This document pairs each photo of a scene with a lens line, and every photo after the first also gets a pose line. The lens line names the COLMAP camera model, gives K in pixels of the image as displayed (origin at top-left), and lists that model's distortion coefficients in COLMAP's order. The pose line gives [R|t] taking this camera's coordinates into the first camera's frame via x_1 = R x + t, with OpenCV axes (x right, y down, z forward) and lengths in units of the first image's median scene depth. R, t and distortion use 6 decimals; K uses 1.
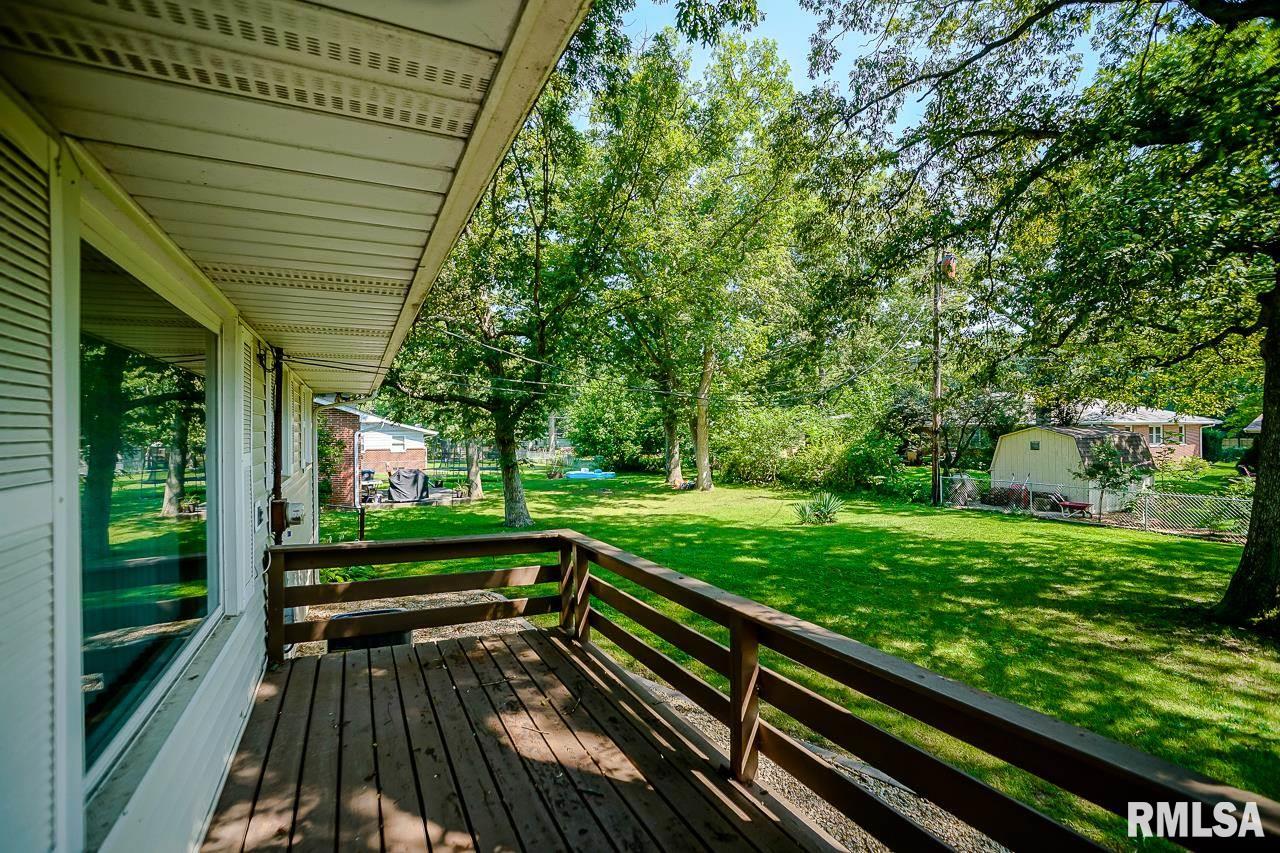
lens RADIAL K [[587.6, 0, 640.0], [0, 587.6, 426.5], [0, 0, 1]] dist [-0.020836, 0.000635]
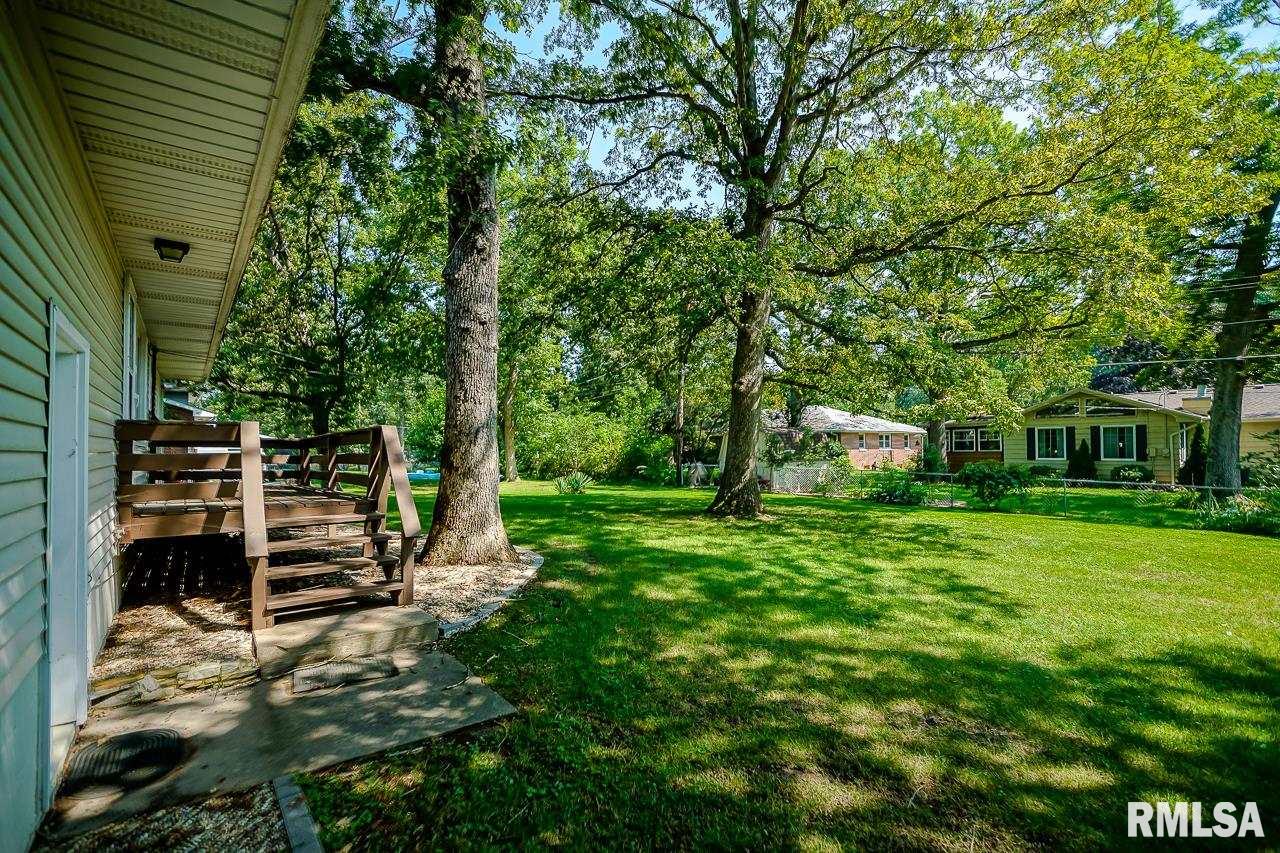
lens RADIAL K [[626.0, 0, 637.3], [0, 626.0, 442.1], [0, 0, 1]] dist [-0.024329, 0.000211]
pose [[0.984248, 0.008223, 0.176604, 0.202866], [-0.005868, 0.999887, -0.013855, 0.066579], [-0.176698, 0.012601, 0.984185, -0.430037]]
